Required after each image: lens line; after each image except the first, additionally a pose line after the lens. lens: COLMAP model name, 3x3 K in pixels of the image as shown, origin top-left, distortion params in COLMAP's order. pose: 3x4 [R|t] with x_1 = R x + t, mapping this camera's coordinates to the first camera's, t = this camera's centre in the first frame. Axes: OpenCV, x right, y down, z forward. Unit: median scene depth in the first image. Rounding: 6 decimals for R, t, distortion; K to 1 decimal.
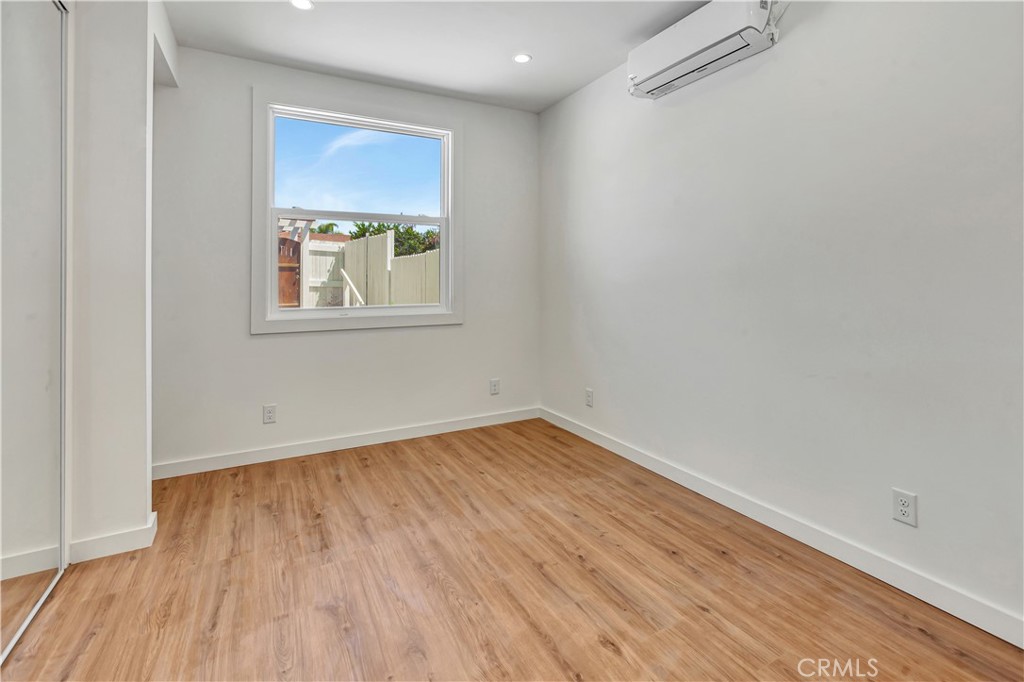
lens RADIAL K [[479.9, 0, 521.0], [0, 479.9, 278.9], [0, 0, 1]] dist [-0.003361, 0.009376]
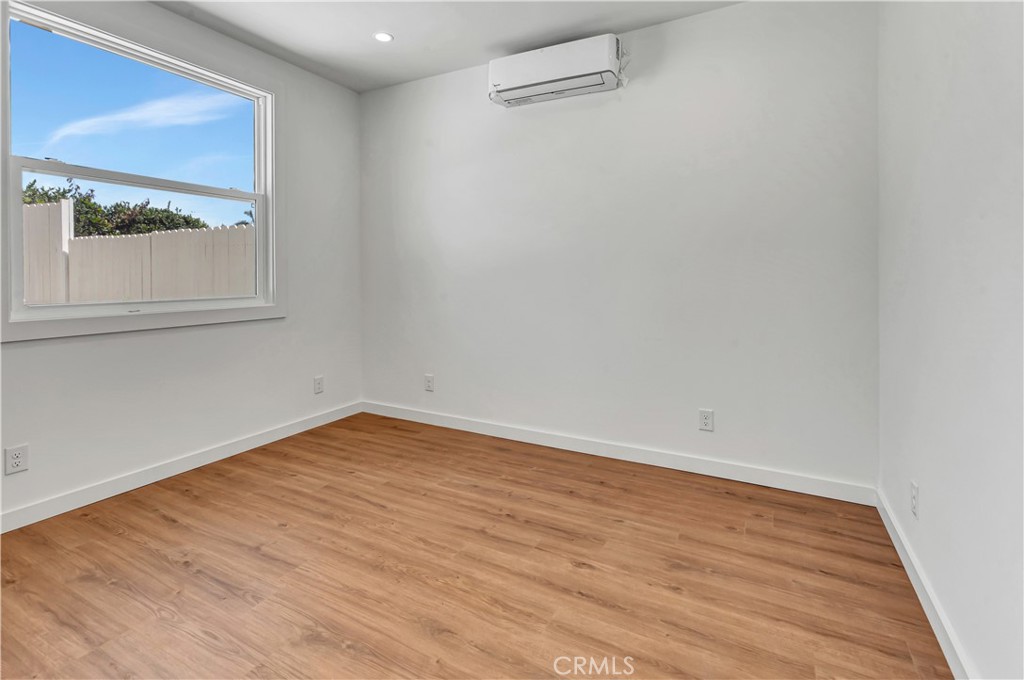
lens RADIAL K [[479.9, 0, 521.0], [0, 479.9, 277.9], [0, 0, 1]] dist [-0.003361, 0.009376]
pose [[0.839119, 0.000282, 0.543947, -0.364020], [-0.008458, 0.999886, 0.012529, 0.010547], [-0.543882, -0.015114, 0.839026, 0.044021]]
